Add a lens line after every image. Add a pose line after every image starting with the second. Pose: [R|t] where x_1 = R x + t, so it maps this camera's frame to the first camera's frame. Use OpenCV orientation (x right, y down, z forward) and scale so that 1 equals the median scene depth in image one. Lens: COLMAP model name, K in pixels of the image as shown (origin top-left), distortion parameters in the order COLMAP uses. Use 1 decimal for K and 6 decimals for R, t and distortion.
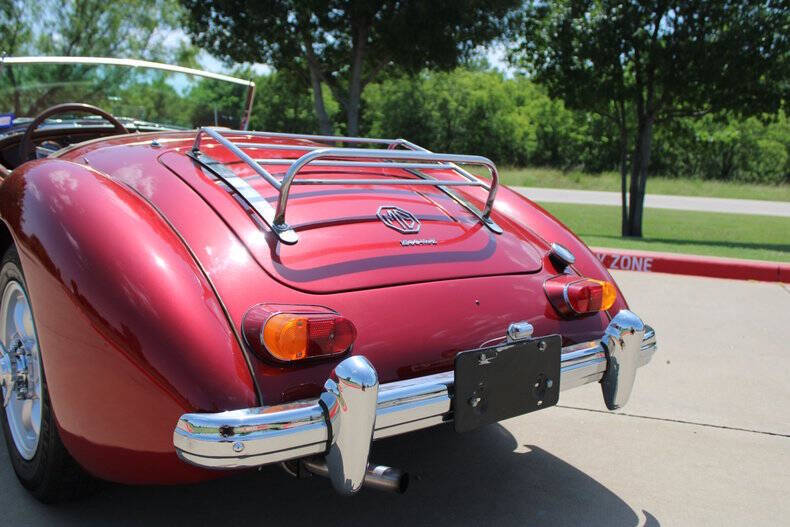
lens RADIAL K [[769.4, 0, 395.0], [0, 769.4, 270.5], [0, 0, 1]] dist [-0.069936, 0.000000]
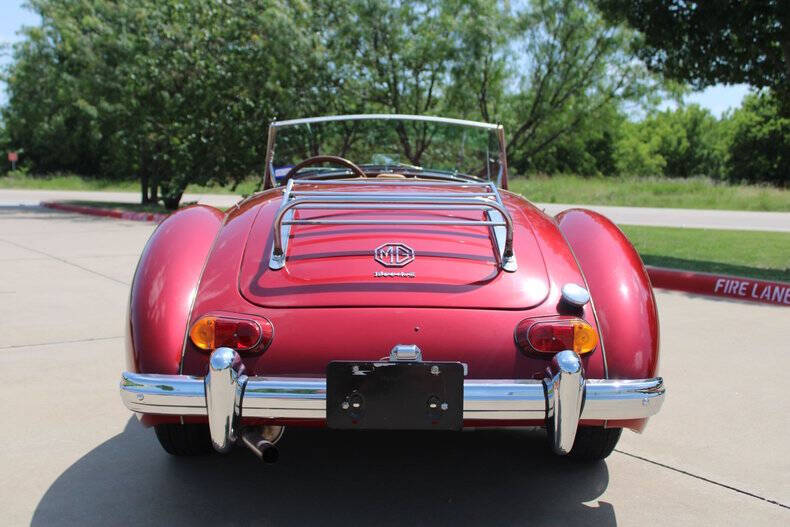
lens RADIAL K [[893.7, 0, 399.1], [0, 893.7, 268.4], [0, 0, 1]] dist [-0.005226, 0.000000]
pose [[0.806482, 0.034006, -0.590280, 0.605434], [-0.071118, 0.996676, -0.039748, 0.005047], [0.586966, 0.074036, 0.806219, -0.054317]]
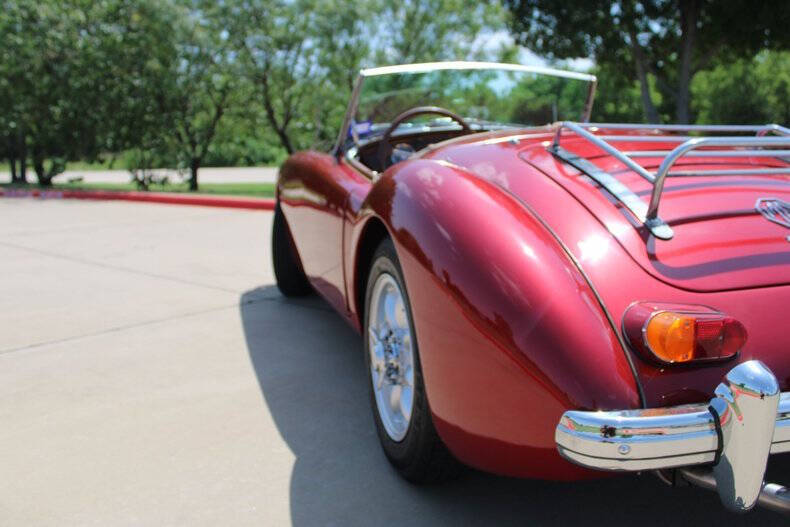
lens RADIAL K [[769.4, 0, 388.1], [0, 769.4, 257.5], [0, 0, 1]] dist [-0.069936, 0.000000]
pose [[0.915416, 0.007285, -0.402443, -0.046039], [-0.012973, 0.999851, -0.011408, 0.001981], [0.402300, 0.015664, 0.915374, -0.000716]]
